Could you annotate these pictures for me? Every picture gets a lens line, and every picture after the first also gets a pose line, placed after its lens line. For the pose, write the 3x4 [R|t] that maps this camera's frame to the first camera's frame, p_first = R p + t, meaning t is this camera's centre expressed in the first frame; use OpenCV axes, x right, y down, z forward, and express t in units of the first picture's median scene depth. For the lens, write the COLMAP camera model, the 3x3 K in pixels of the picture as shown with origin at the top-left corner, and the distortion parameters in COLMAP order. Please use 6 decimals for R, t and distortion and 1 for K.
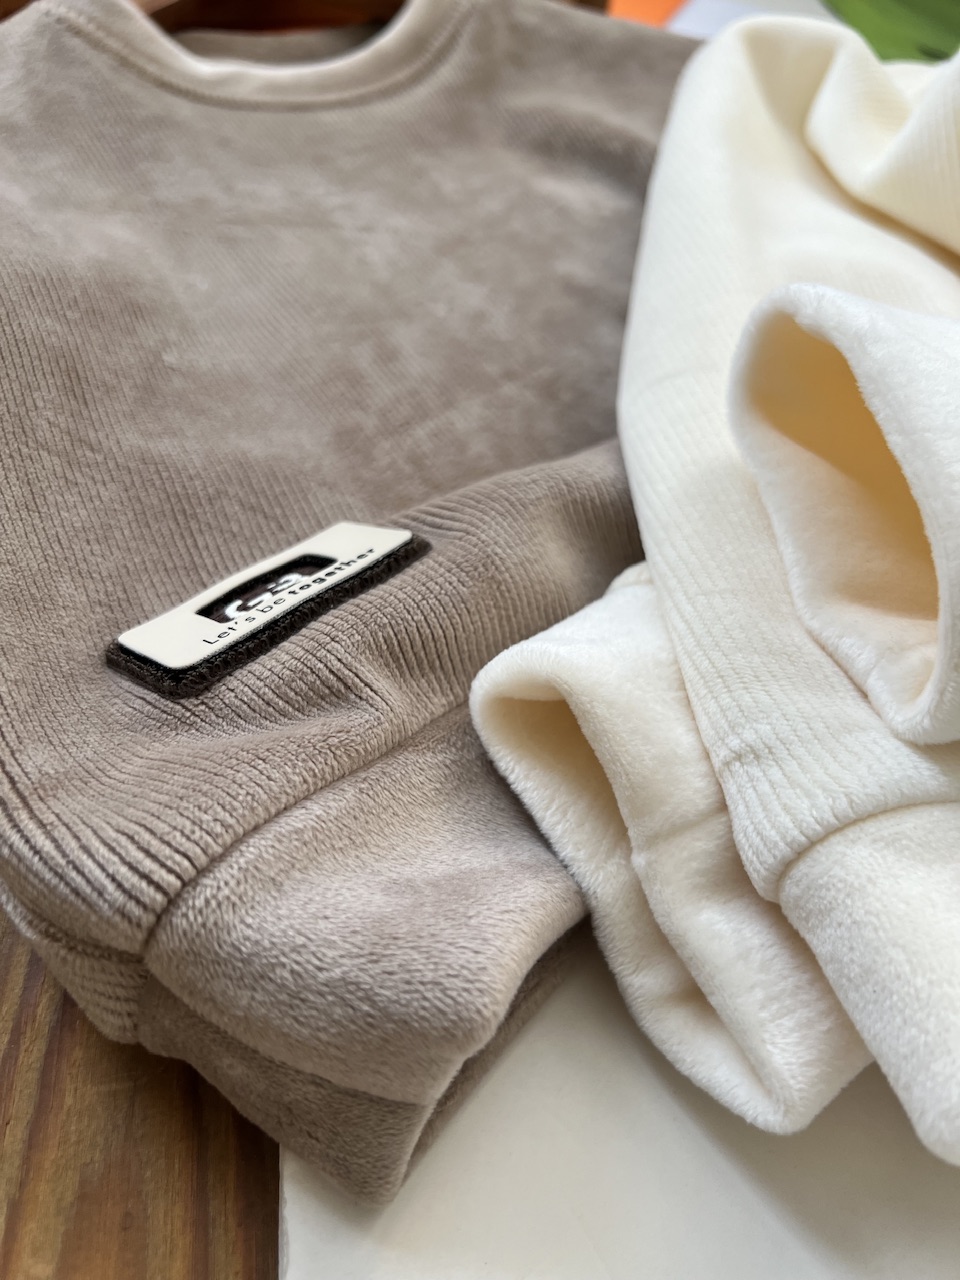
lens RADIAL K [[1022.1, 0, 480.0], [0, 1022.1, 640.0], [0, 0, 1]] dist [-0.003920, -0.052201]
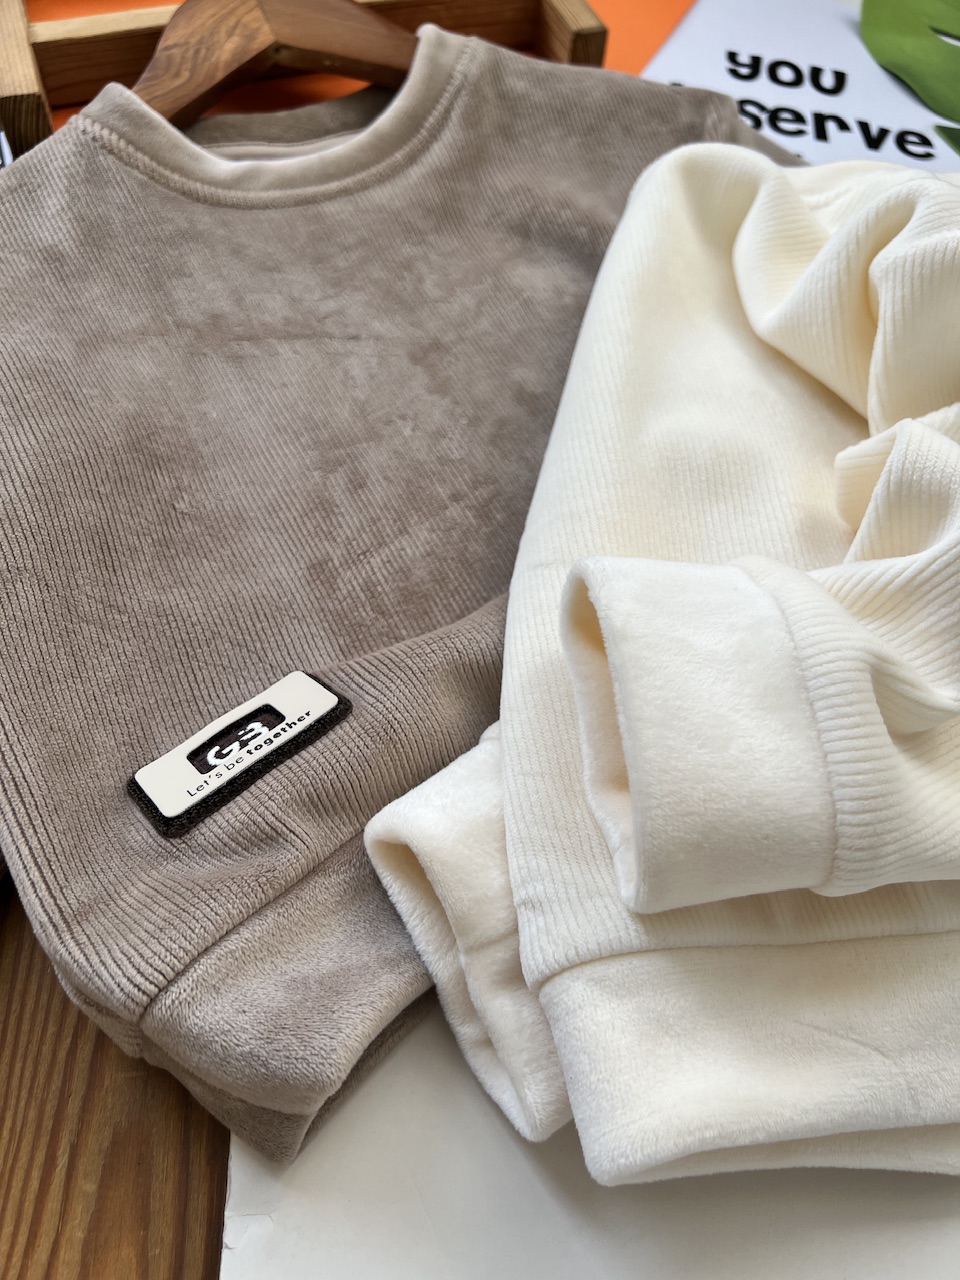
lens RADIAL K [[1009.1, 0, 480.0], [0, 1009.1, 640.0], [0, 0, 1]] dist [0.007265, -0.046172]
pose [[0.995963, 0.029989, -0.084603, 0.290915], [-0.016232, 0.987172, 0.158836, -0.489084], [0.088281, -0.156821, 0.983673, -0.401895]]
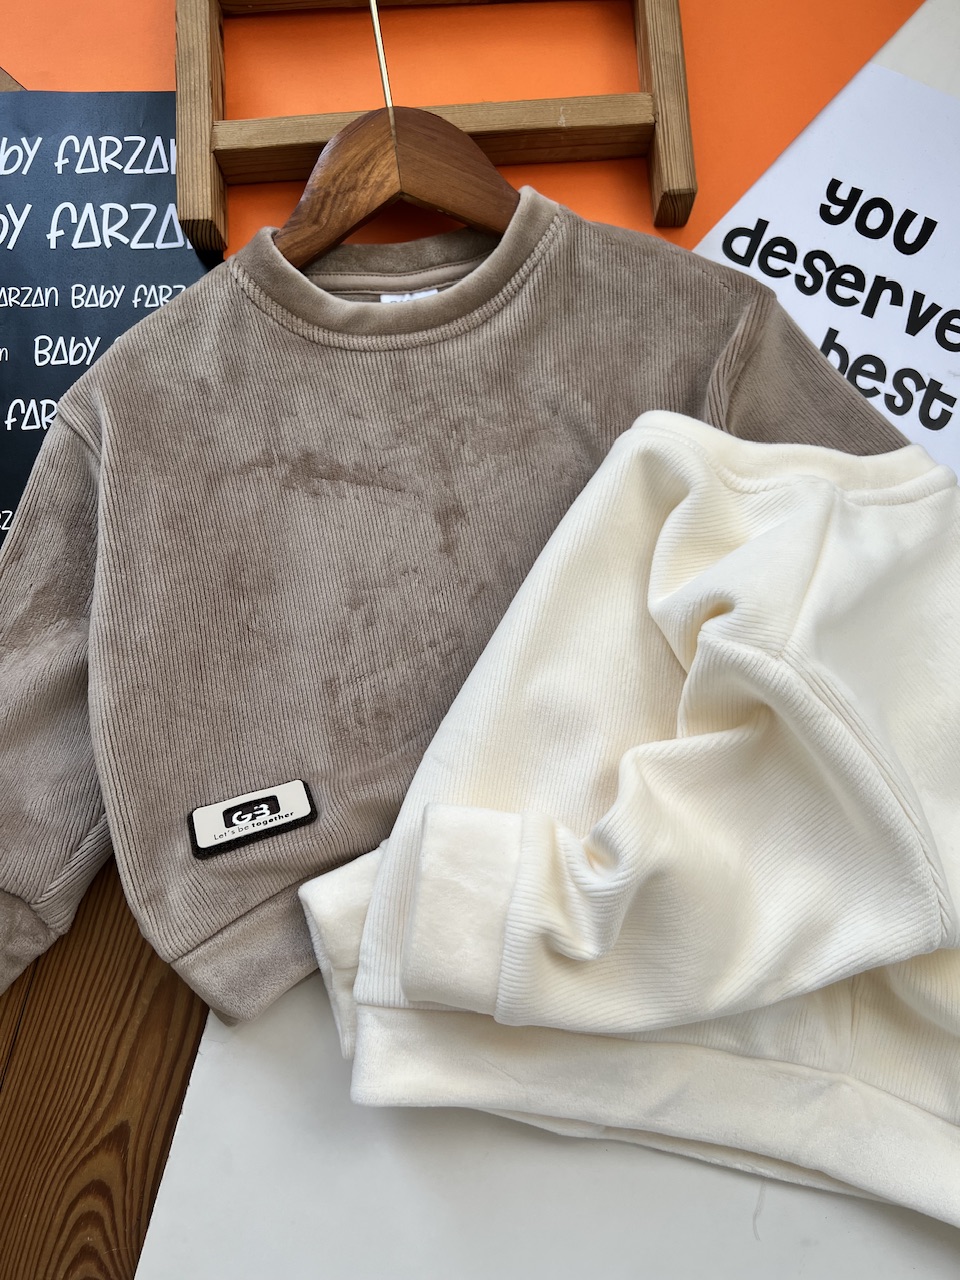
lens RADIAL K [[982.7, 0, 500.2], [0, 982.7, 643.1], [0, 0, 1]] dist [0.021309, -0.041530]
pose [[0.932385, 0.315681, -0.176078, 0.801213], [-0.185431, 0.835865, 0.516668, -2.101408], [0.310279, -0.449083, 0.837885, -0.805365]]
